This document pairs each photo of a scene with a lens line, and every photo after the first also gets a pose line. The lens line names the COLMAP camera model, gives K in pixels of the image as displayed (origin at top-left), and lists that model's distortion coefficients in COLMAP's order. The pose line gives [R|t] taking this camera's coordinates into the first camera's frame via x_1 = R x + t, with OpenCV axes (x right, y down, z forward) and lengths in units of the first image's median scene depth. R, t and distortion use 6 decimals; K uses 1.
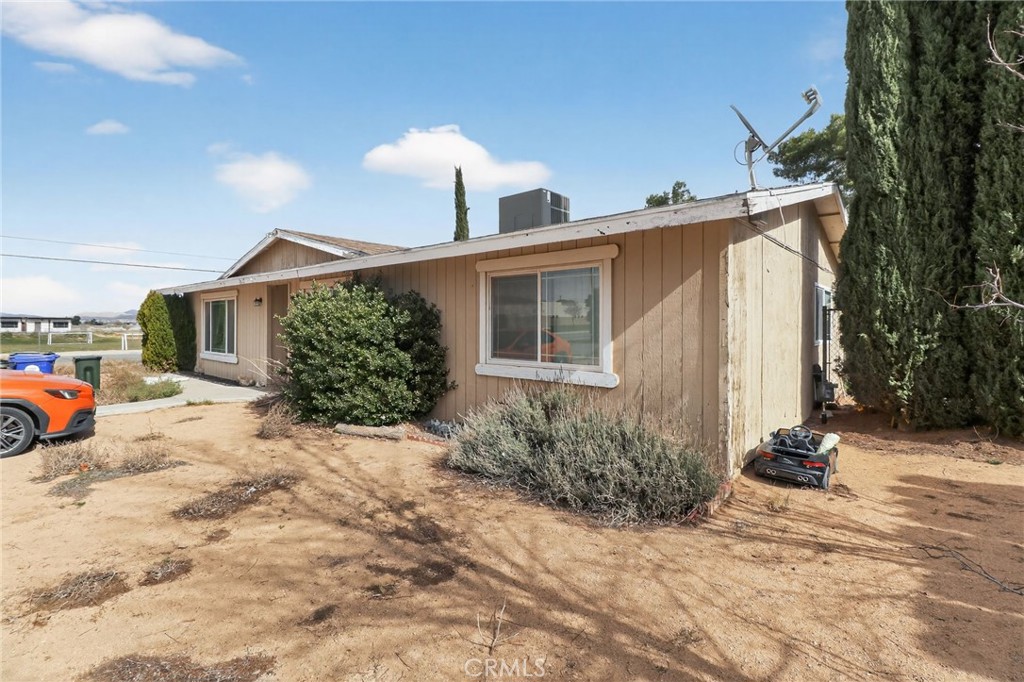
lens RADIAL K [[473.7, 0, 512.2], [0, 473.7, 324.1], [0, 0, 1]] dist [-0.034183, 0.000976]
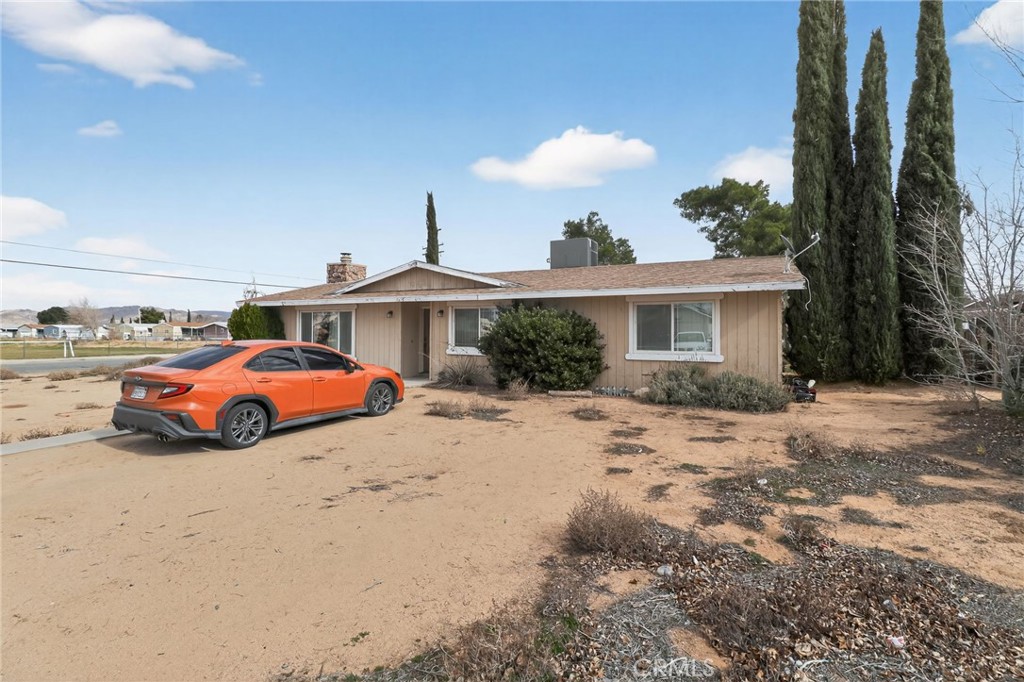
lens RADIAL K [[482.4, 0, 520.2], [0, 482.4, 324.9], [0, 0, 1]] dist [0.006593, -0.016883]
pose [[0.960764, 0.001588, 0.277364, -0.966849], [0.003444, 0.999838, -0.017653, 0.007025], [-0.277347, 0.017915, 0.960603, -0.630203]]
